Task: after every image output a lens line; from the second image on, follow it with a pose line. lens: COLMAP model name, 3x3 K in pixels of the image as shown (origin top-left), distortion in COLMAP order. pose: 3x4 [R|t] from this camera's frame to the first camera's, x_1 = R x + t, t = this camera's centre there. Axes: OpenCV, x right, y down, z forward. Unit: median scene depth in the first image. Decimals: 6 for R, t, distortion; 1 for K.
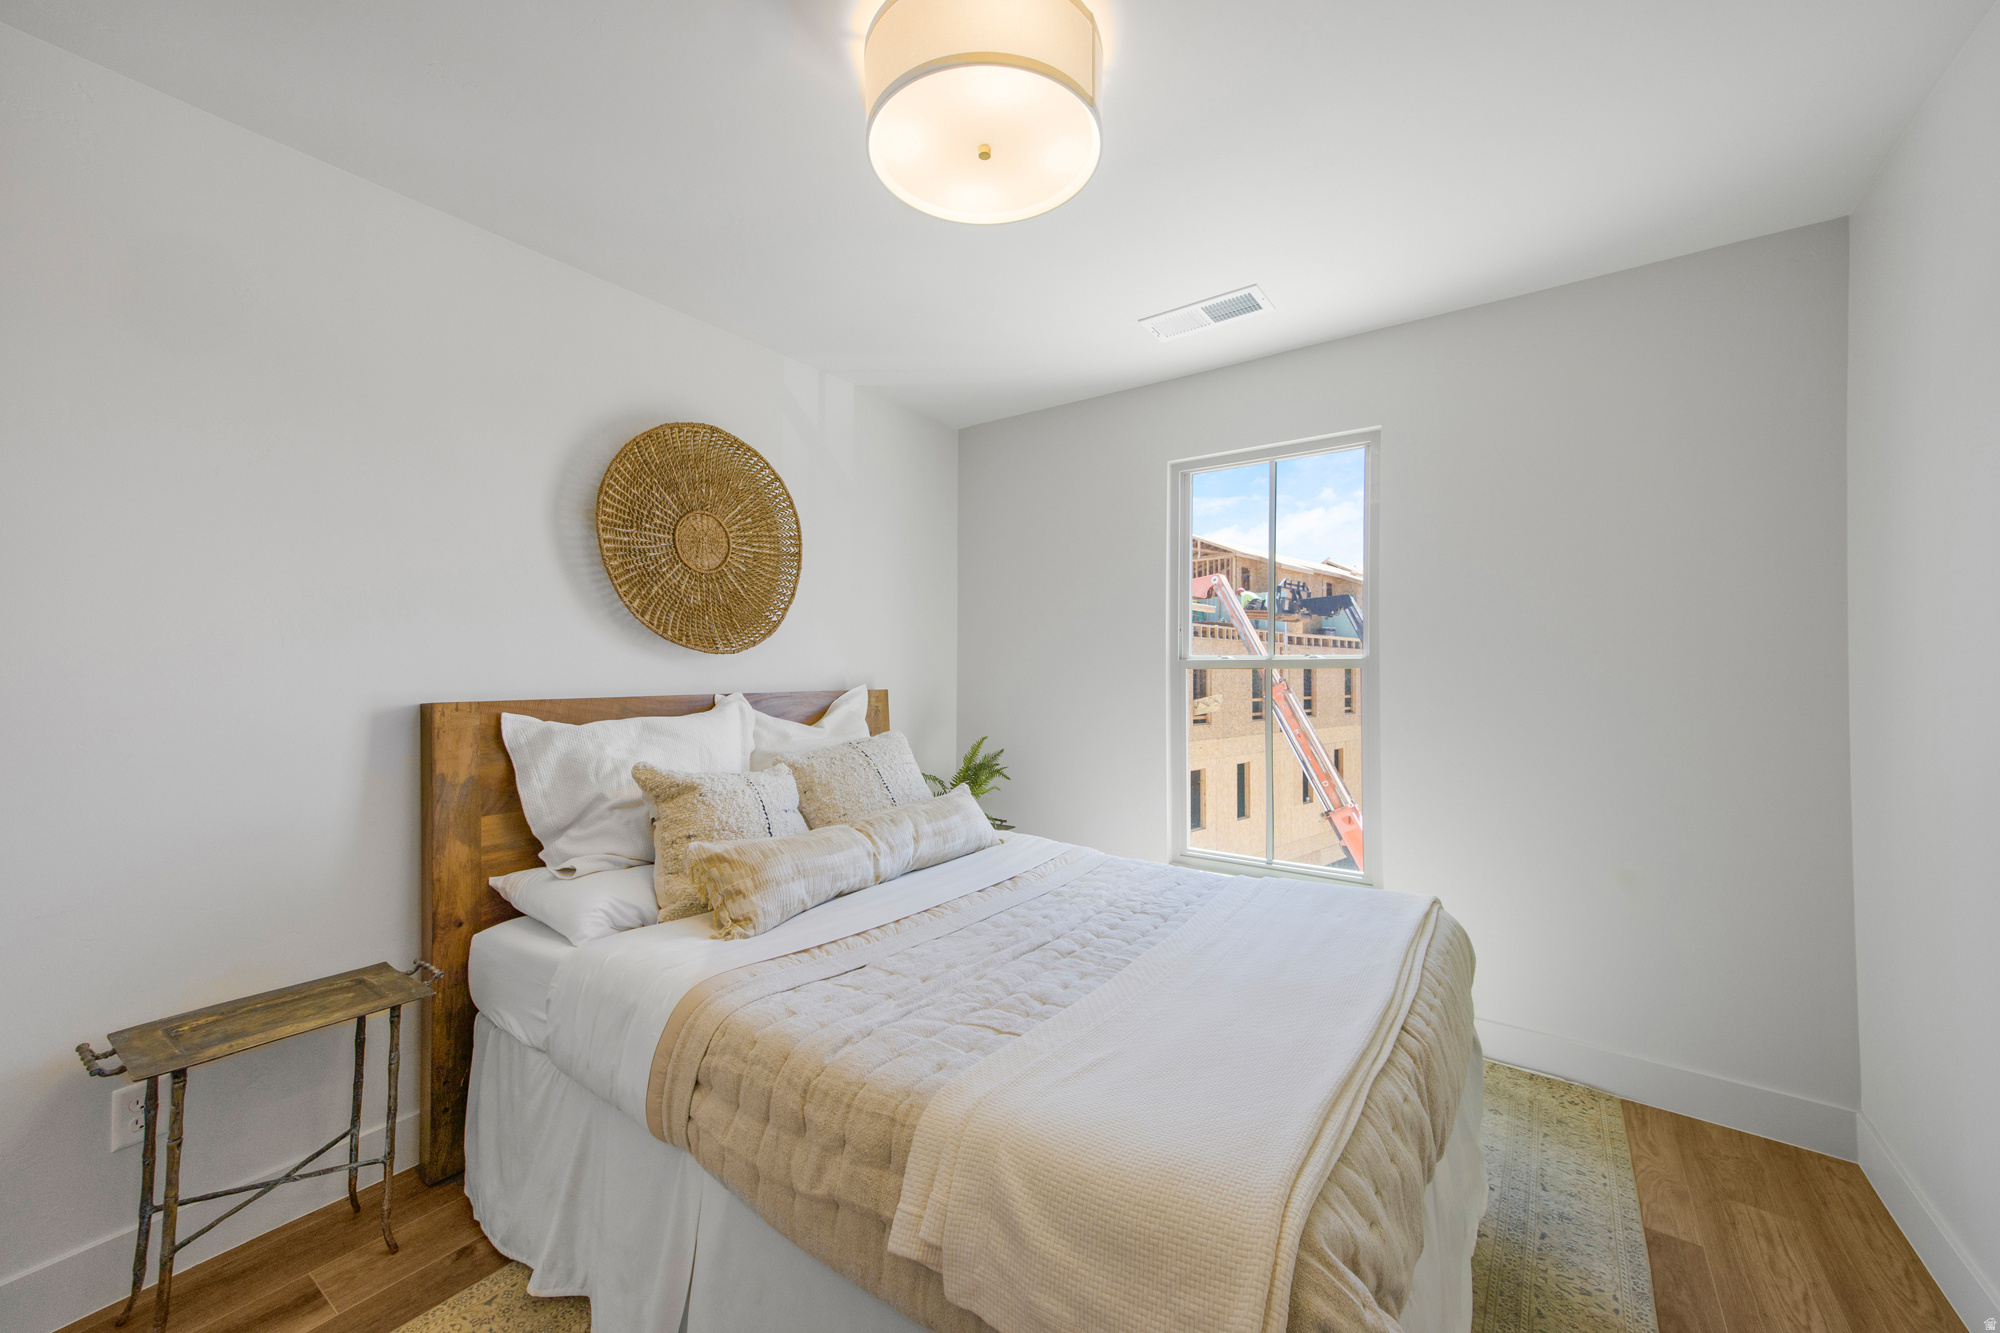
lens RADIAL K [[755.9, 0, 1000.0], [0, 755.9, 666.5], [0, 0, 1]] dist [0.000283, 0.000008]
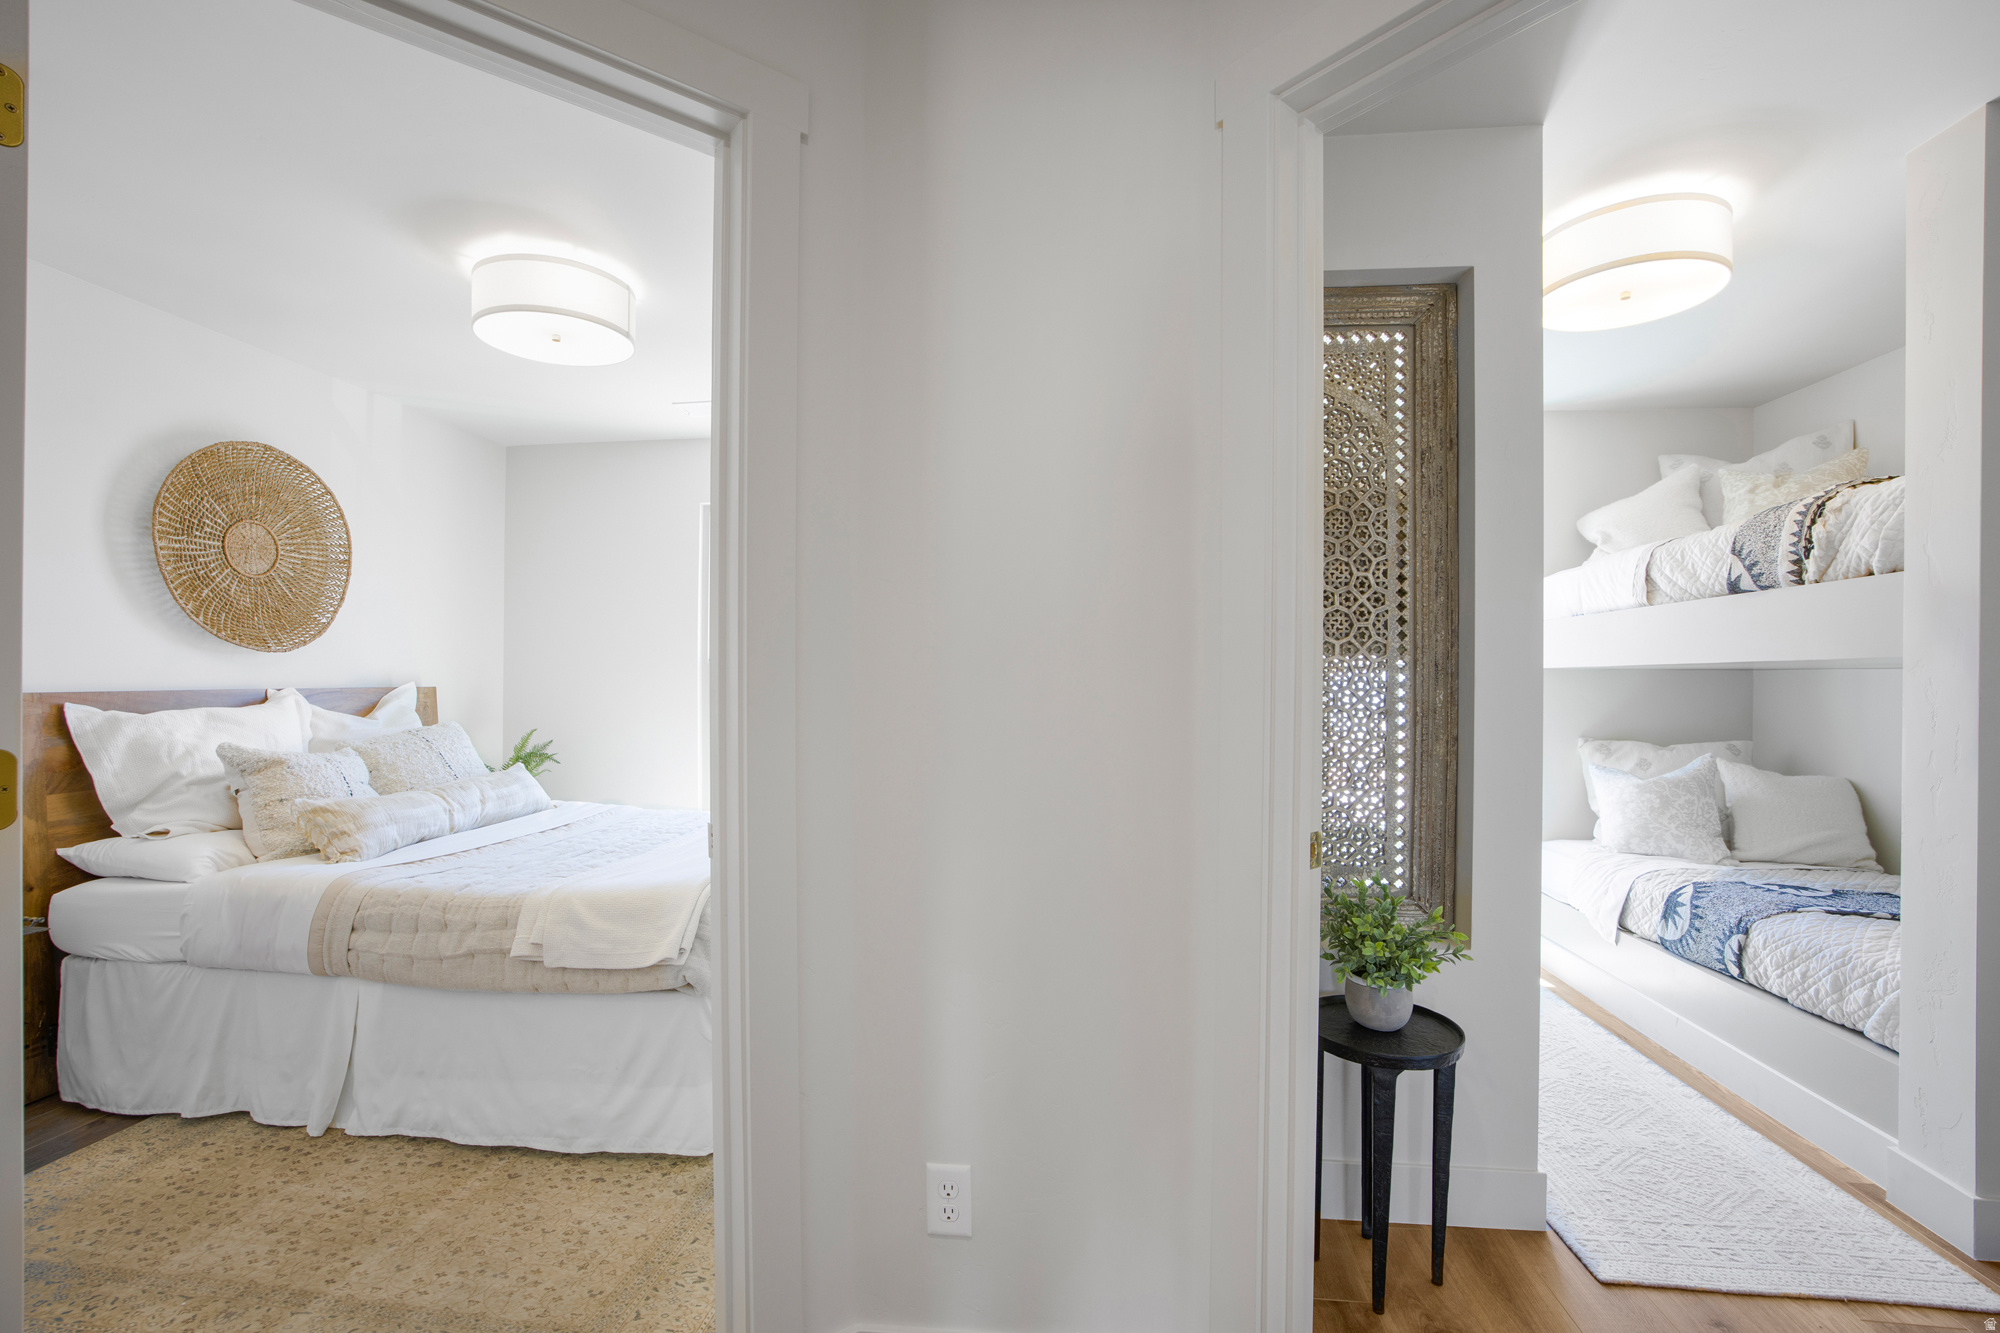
lens RADIAL K [[867.0, 0, 1000.0], [0, 867.0, 666.5], [0, 0, 1]] dist [-0.040684, 0.015021]
pose [[0.874661, 0.004776, 0.484711, -0.050207], [-0.001373, 0.999972, -0.007375, 0.013524], [-0.484732, 0.005785, 0.874643, -0.684280]]
